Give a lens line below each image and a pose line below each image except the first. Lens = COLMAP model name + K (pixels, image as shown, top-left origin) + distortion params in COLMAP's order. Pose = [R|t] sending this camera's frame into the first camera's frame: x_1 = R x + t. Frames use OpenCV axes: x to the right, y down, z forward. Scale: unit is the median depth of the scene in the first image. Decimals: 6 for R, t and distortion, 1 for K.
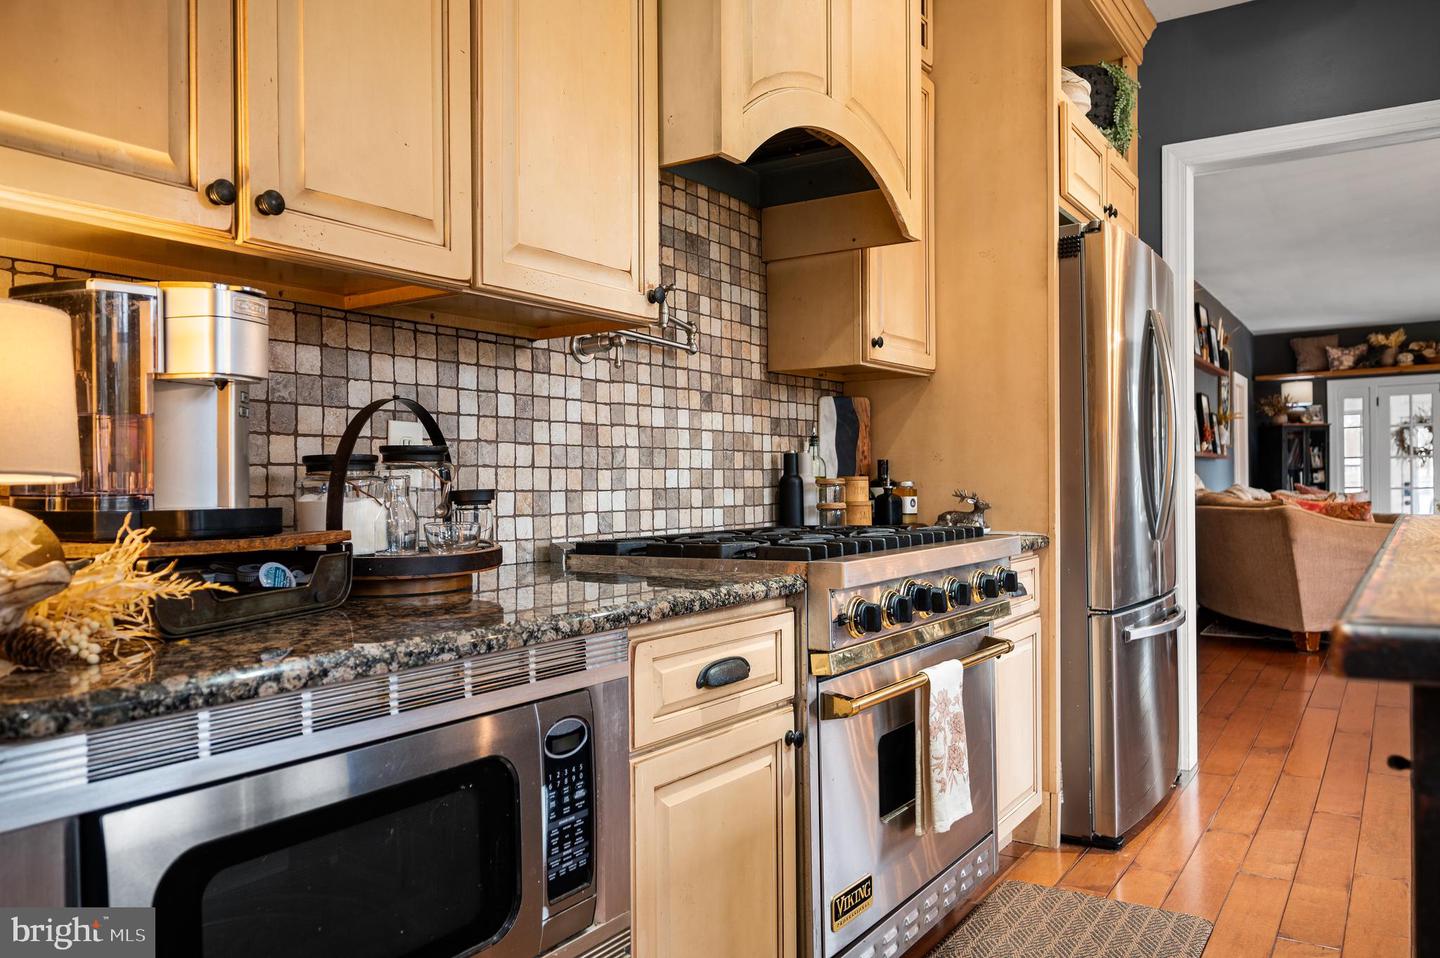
lens RADIAL K [[1024.3, 0, 722.6], [0, 1024.3, 487.0], [0, 0, 1]] dist [0.000271, 0.002472]
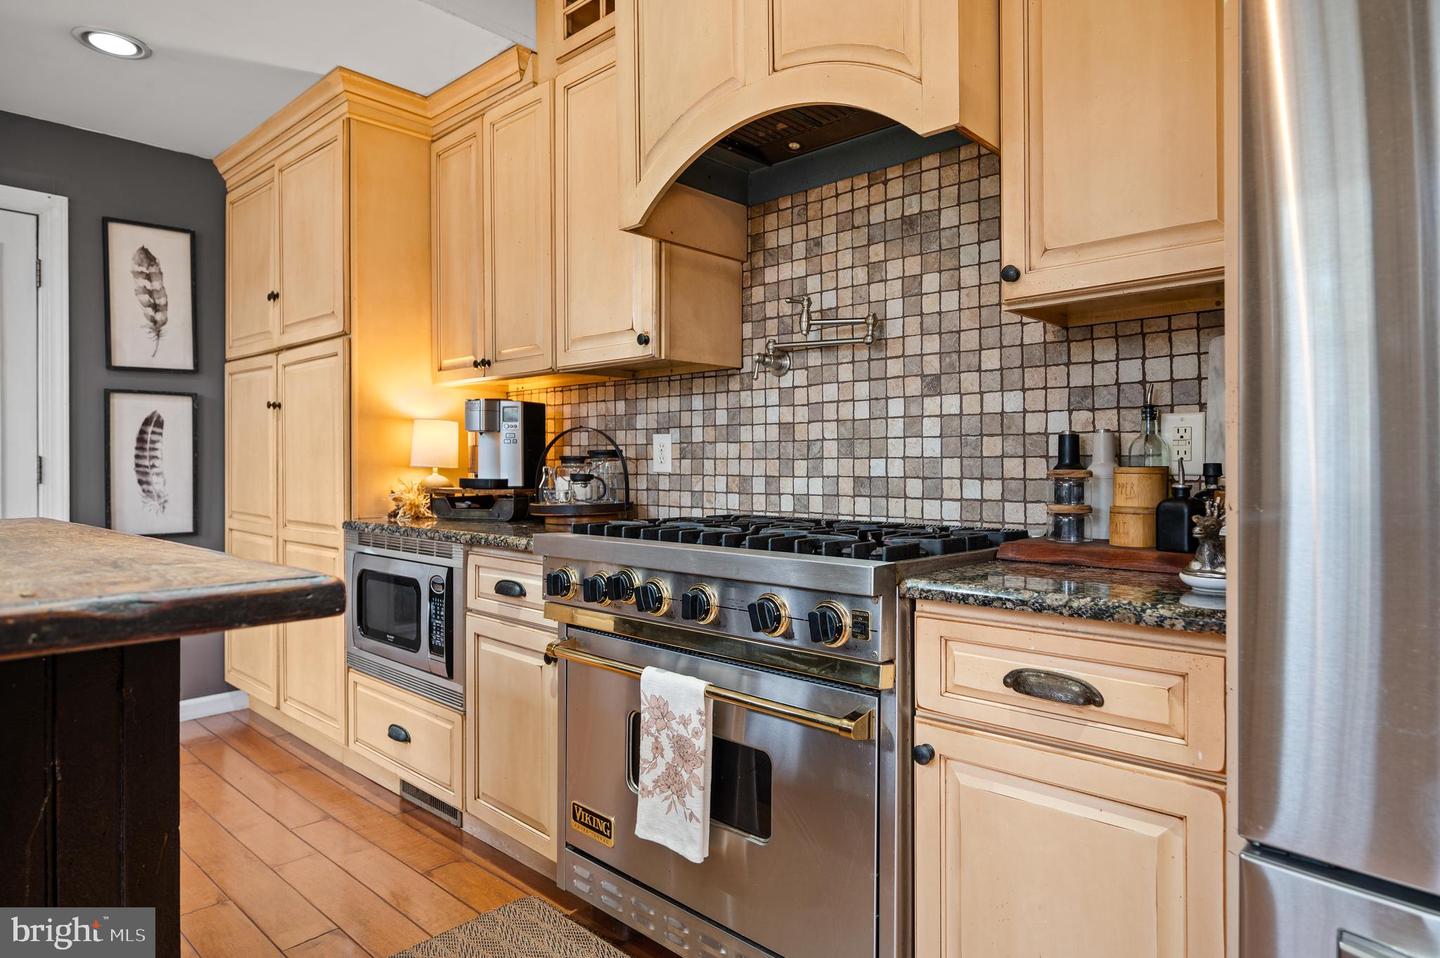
lens RADIAL K [[833.2, 0, 721.8], [0, 833.2, 457.4], [0, 0, 1]] dist [0.001283, 0.000071]
pose [[-0.148160, 0.002941, -0.988959, 0.764388], [-0.000612, 0.999995, 0.003065, -0.019963], [0.988963, 0.001060, -0.148158, 0.924048]]
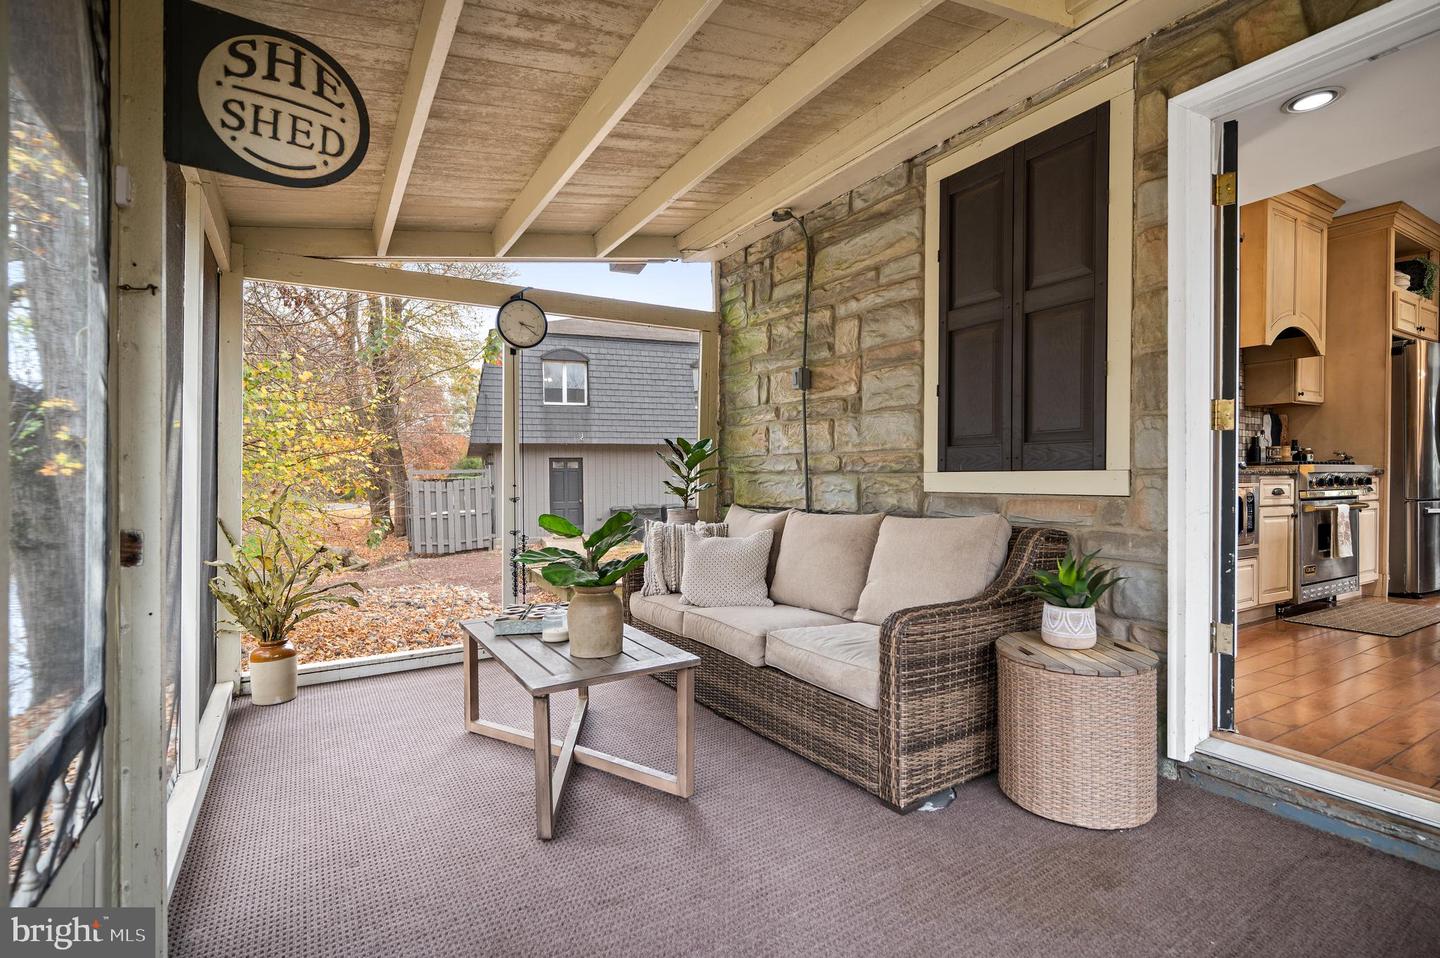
lens RADIAL K [[681.0, 0, 720.0], [0, 681.0, 479.0], [0, 0, 1]] dist [-0.000427, -0.000442]
pose [[0.904484, 0.012552, -0.426324, -0.479267], [-0.009574, 0.999913, 0.009127, 0.080375], [0.426401, -0.004174, 0.904525, -1.297664]]
